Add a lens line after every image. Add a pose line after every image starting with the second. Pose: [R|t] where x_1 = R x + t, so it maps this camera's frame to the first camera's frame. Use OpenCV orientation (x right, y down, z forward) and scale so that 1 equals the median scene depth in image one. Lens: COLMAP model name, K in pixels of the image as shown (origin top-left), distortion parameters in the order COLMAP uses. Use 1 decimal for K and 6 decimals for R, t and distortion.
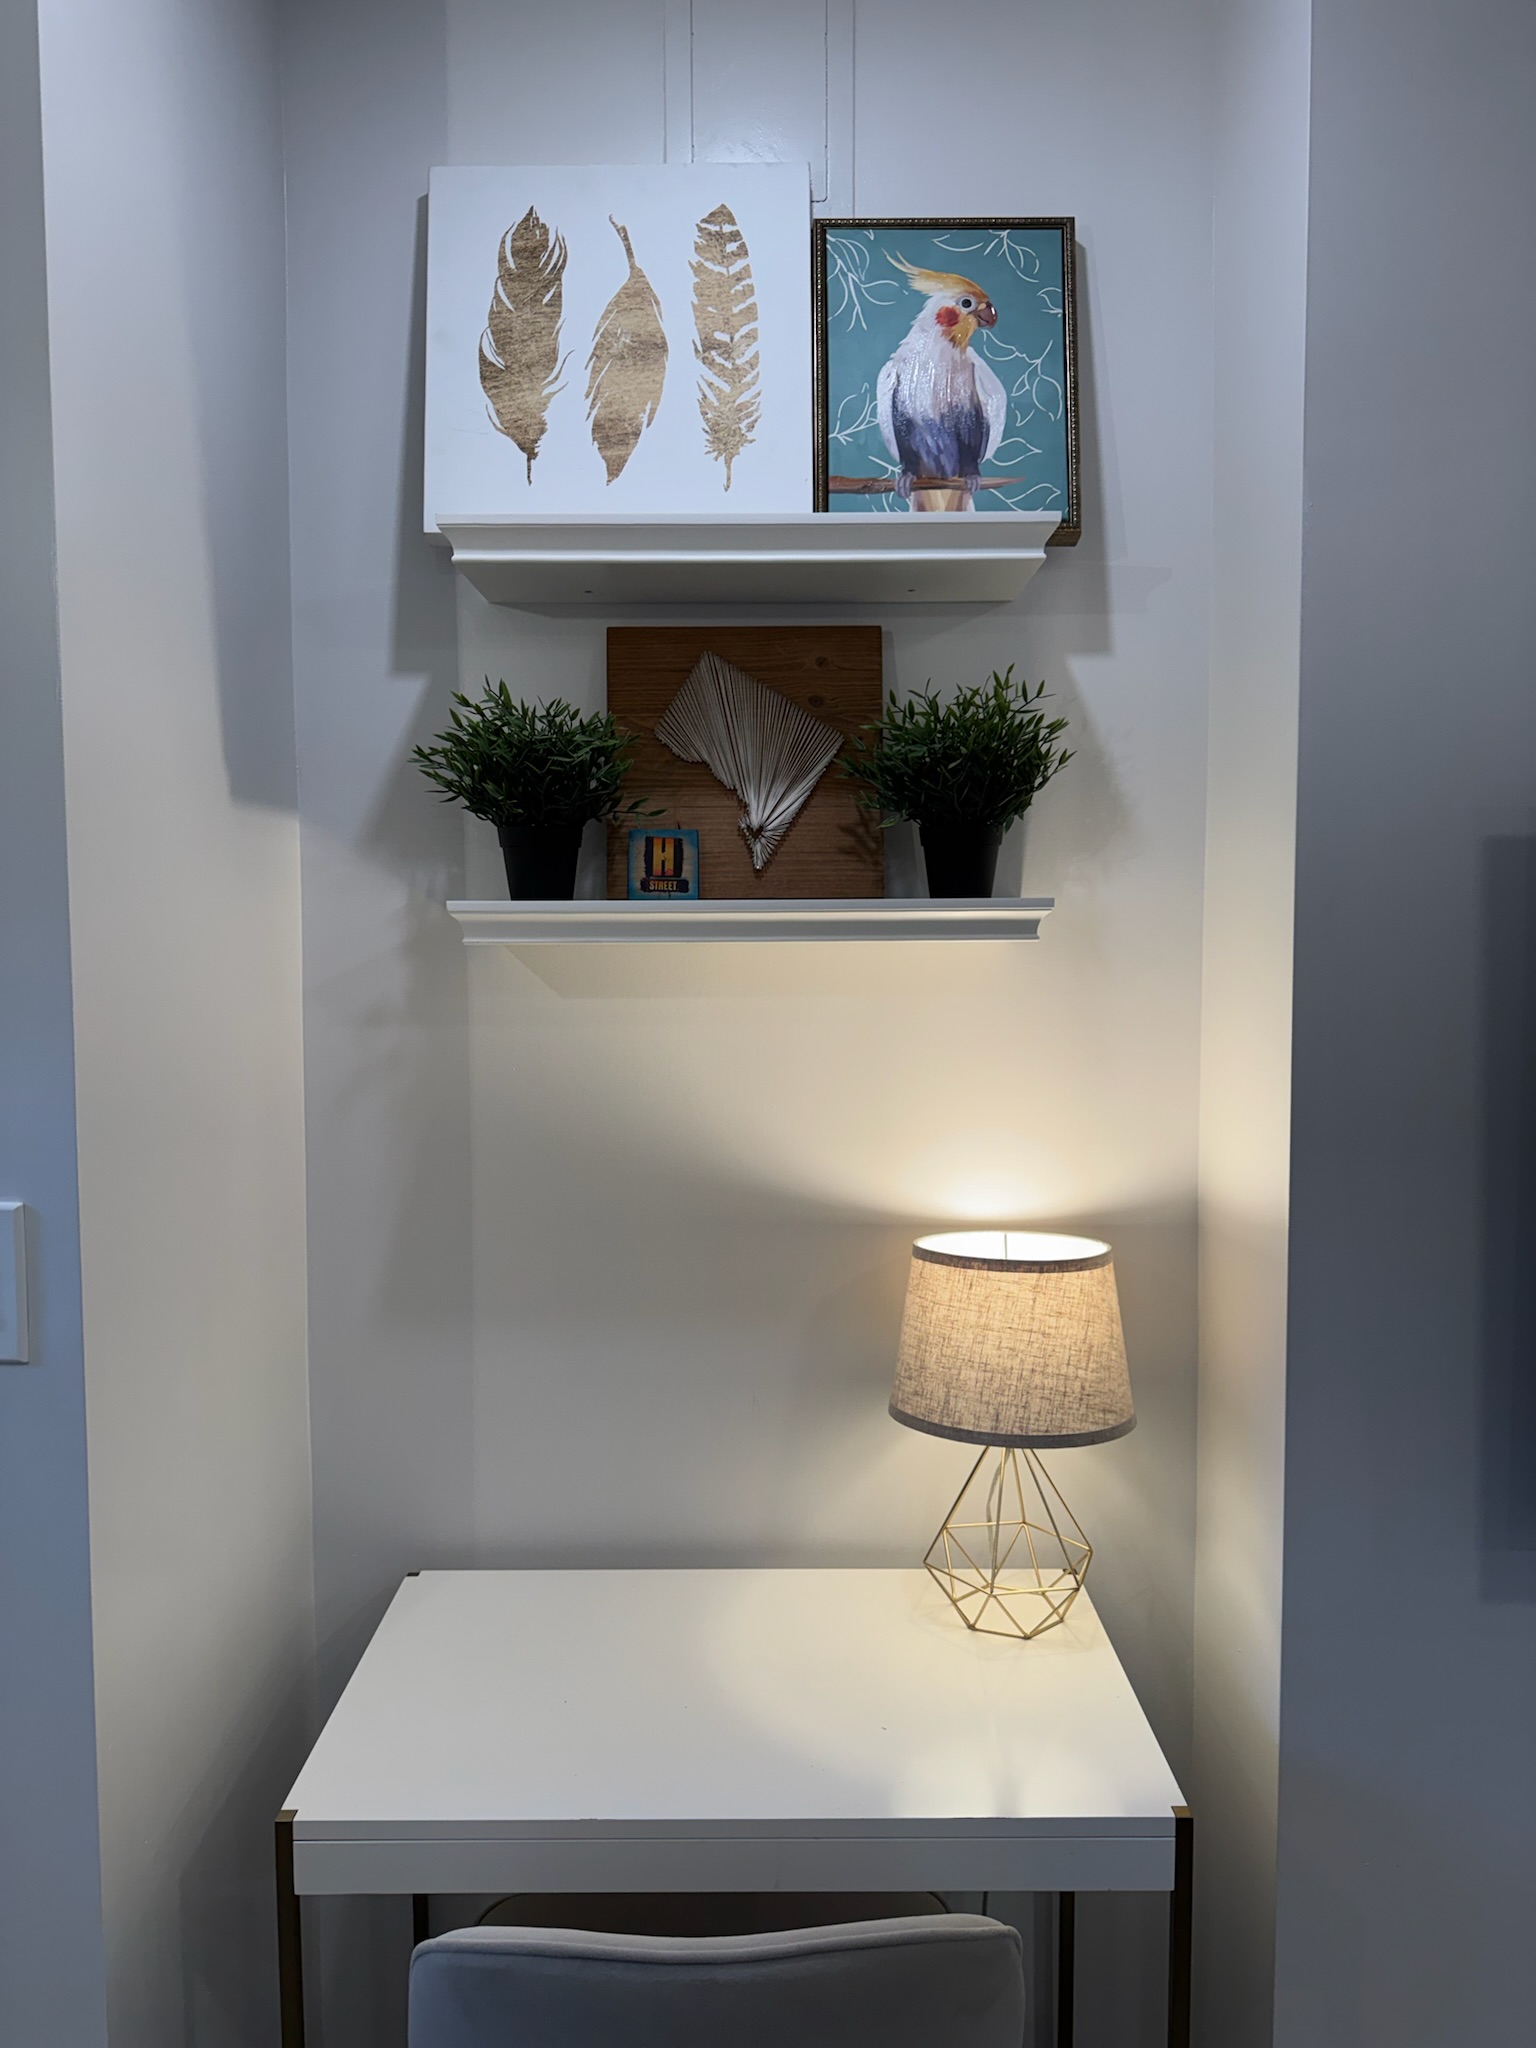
lens RADIAL K [[1443.2, 0, 768.0], [0, 1443.2, 1024.0], [0, 0, 1]] dist [0.108027, -0.222581]
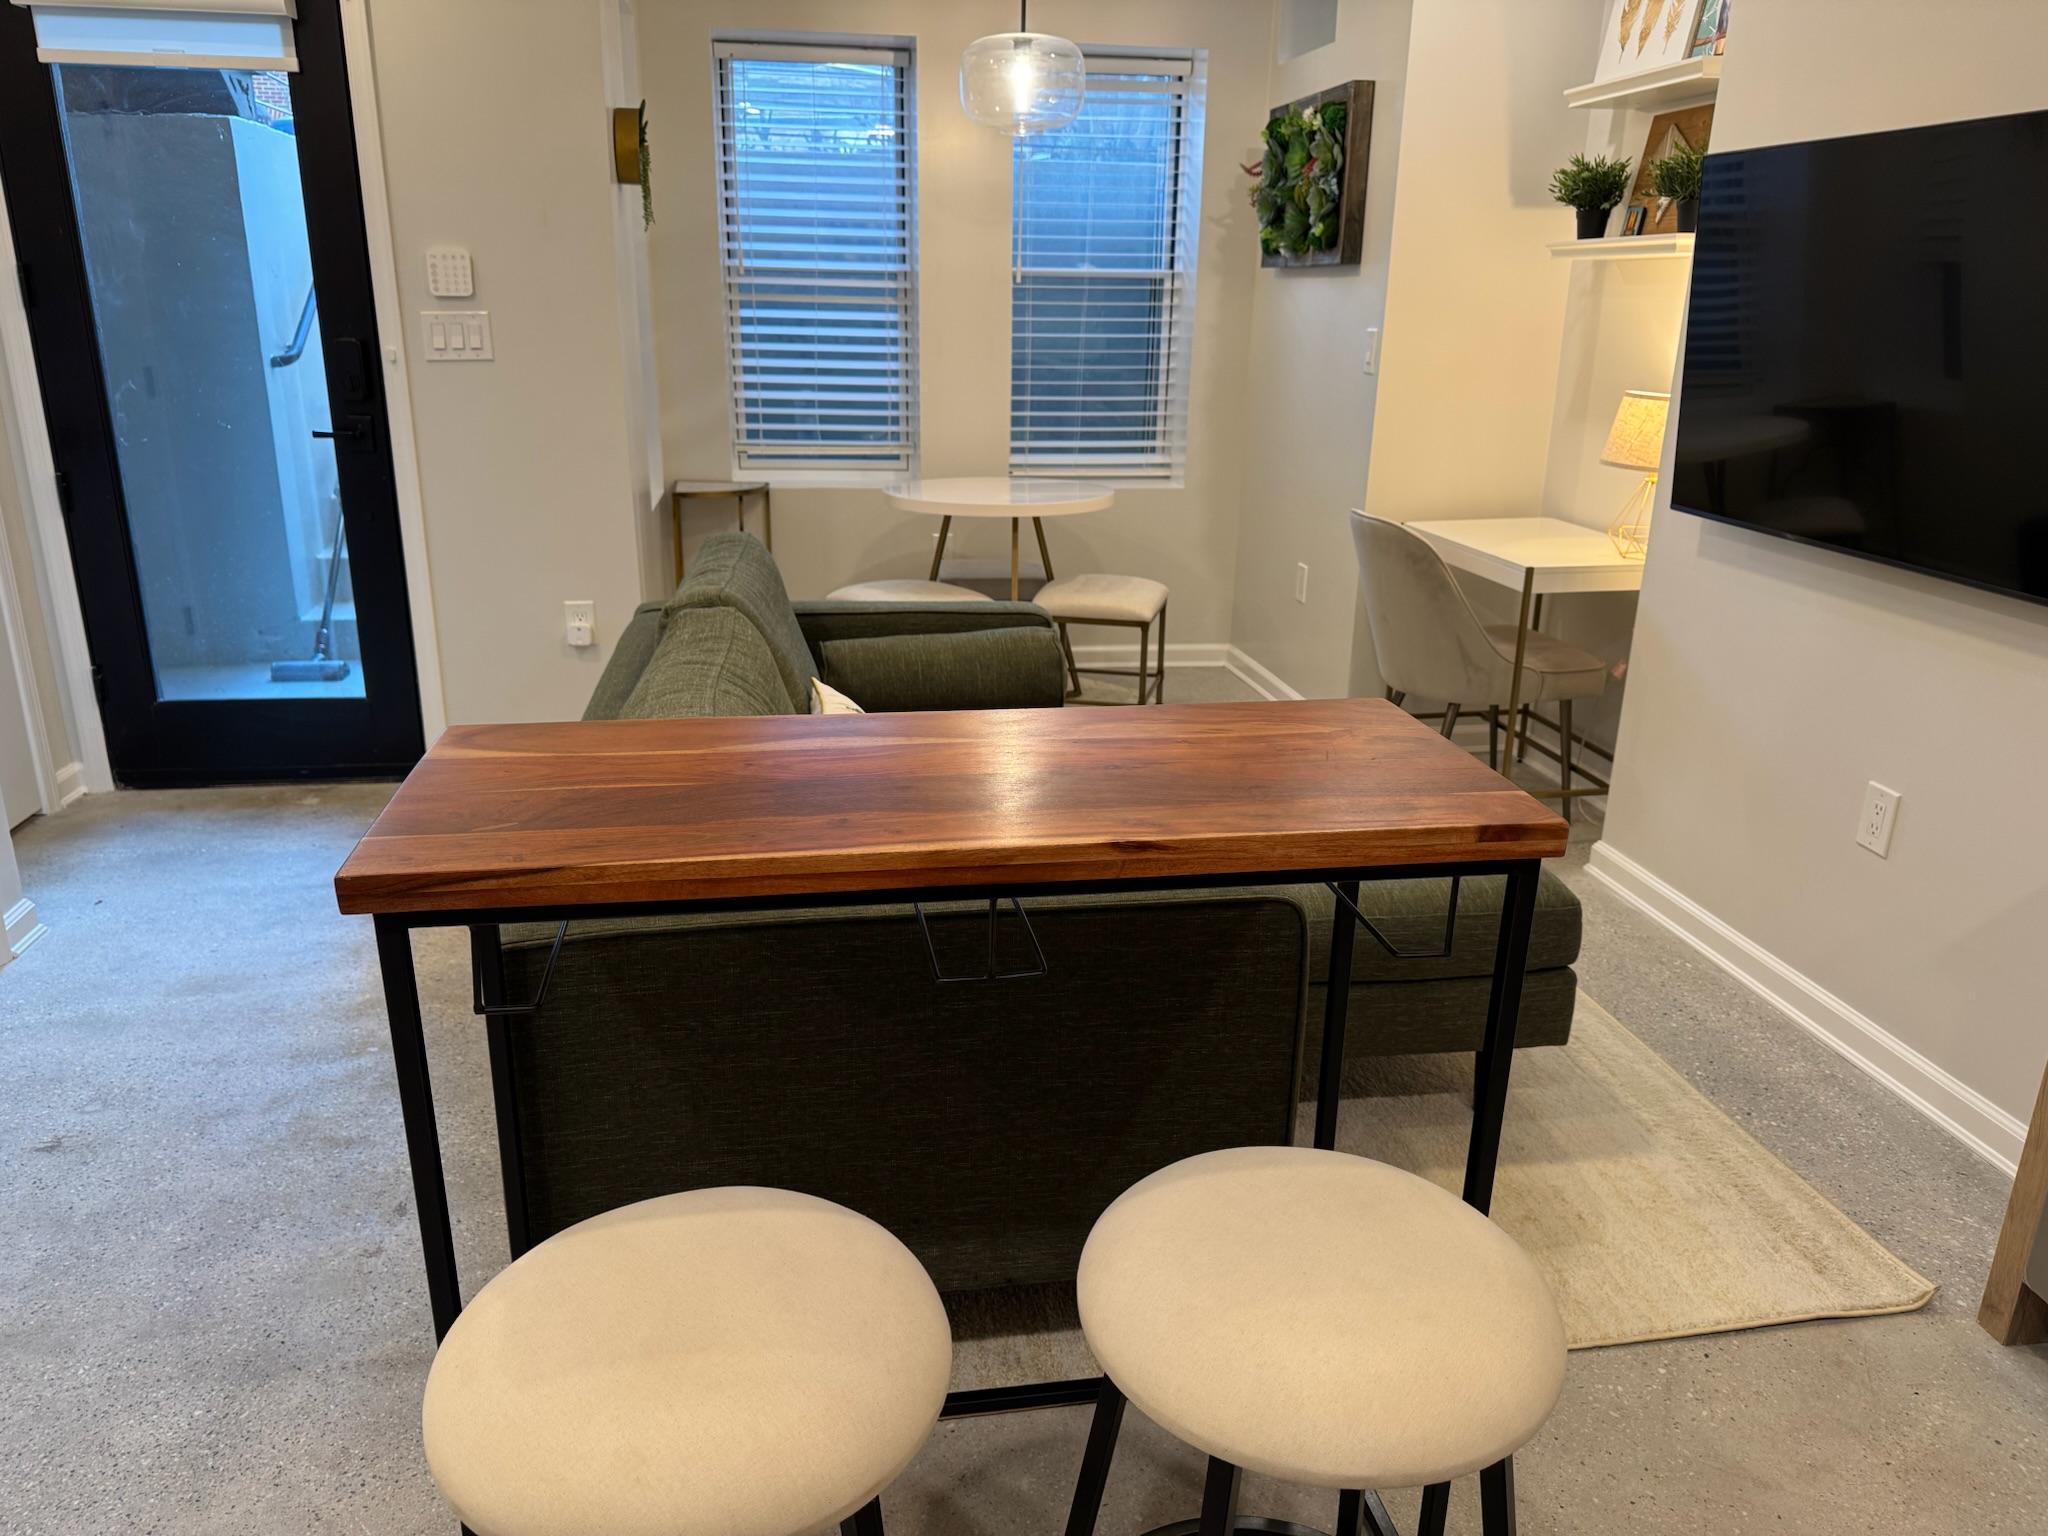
lens RADIAL K [[1461.5, 0, 1034.4], [0, 1461.5, 799.2], [0, 0, 1]] dist [0.033255, -0.080795]
pose [[0.165512, 0.322309, -0.932053, 2.361145], [-0.081826, 0.946317, 0.312711, 0.117004], [0.982807, 0.024509, 0.183000, -0.394264]]
